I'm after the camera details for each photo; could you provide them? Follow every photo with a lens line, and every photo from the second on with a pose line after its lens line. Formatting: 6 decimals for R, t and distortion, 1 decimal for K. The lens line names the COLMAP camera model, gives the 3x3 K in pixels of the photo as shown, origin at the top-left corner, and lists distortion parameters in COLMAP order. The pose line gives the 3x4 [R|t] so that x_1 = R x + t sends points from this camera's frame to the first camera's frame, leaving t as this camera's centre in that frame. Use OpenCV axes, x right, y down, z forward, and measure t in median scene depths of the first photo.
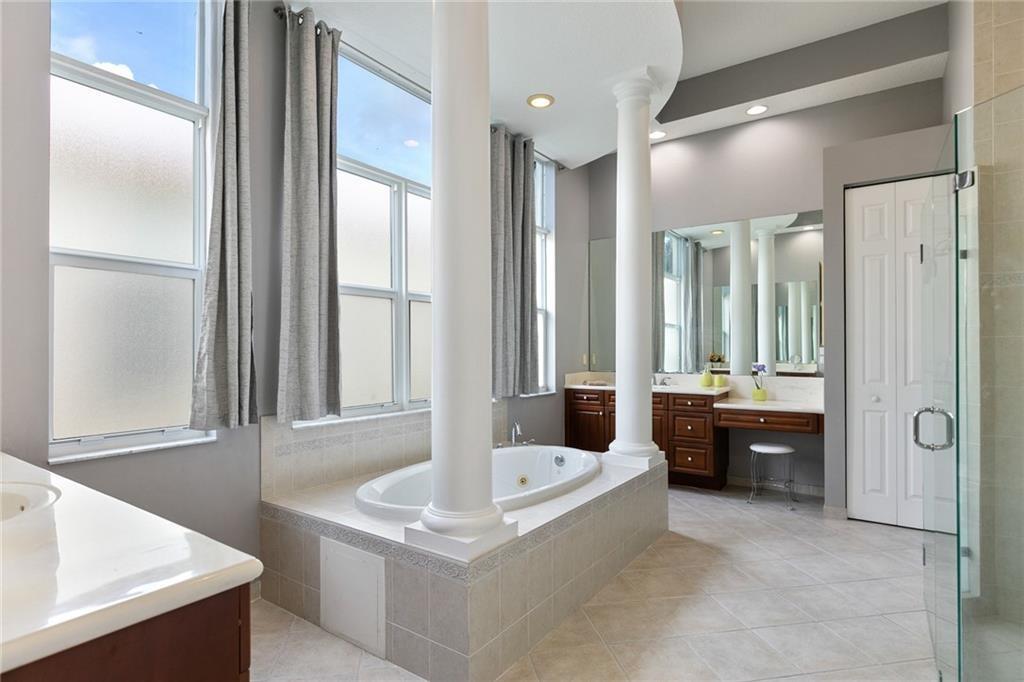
lens RADIAL K [[530.0, 0, 509.7], [0, 530.0, 342.3], [0, 0, 1]] dist [-0.004246, -0.000001]
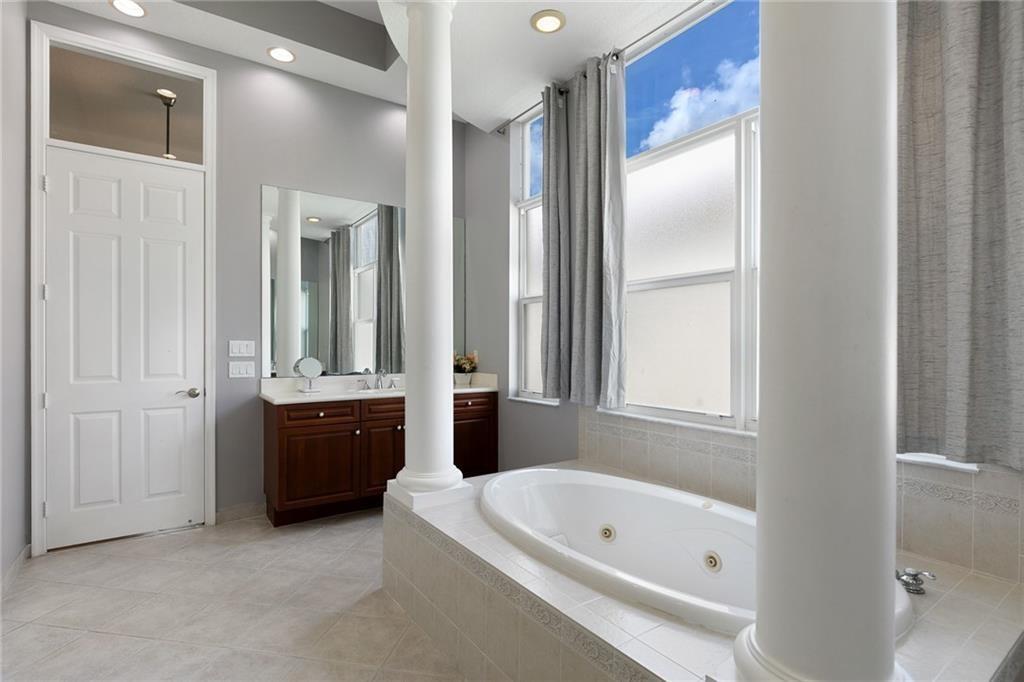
lens RADIAL K [[506.5, 0, 510.8], [0, 506.5, 343.6], [0, 0, 1]] dist [-0.004813, -0.000164]
pose [[-0.349887, 0.003099, -0.936787, 0.739712], [0.010216, 0.999948, -0.000507, 0.007375], [0.936736, -0.009748, -0.349900, 1.217532]]
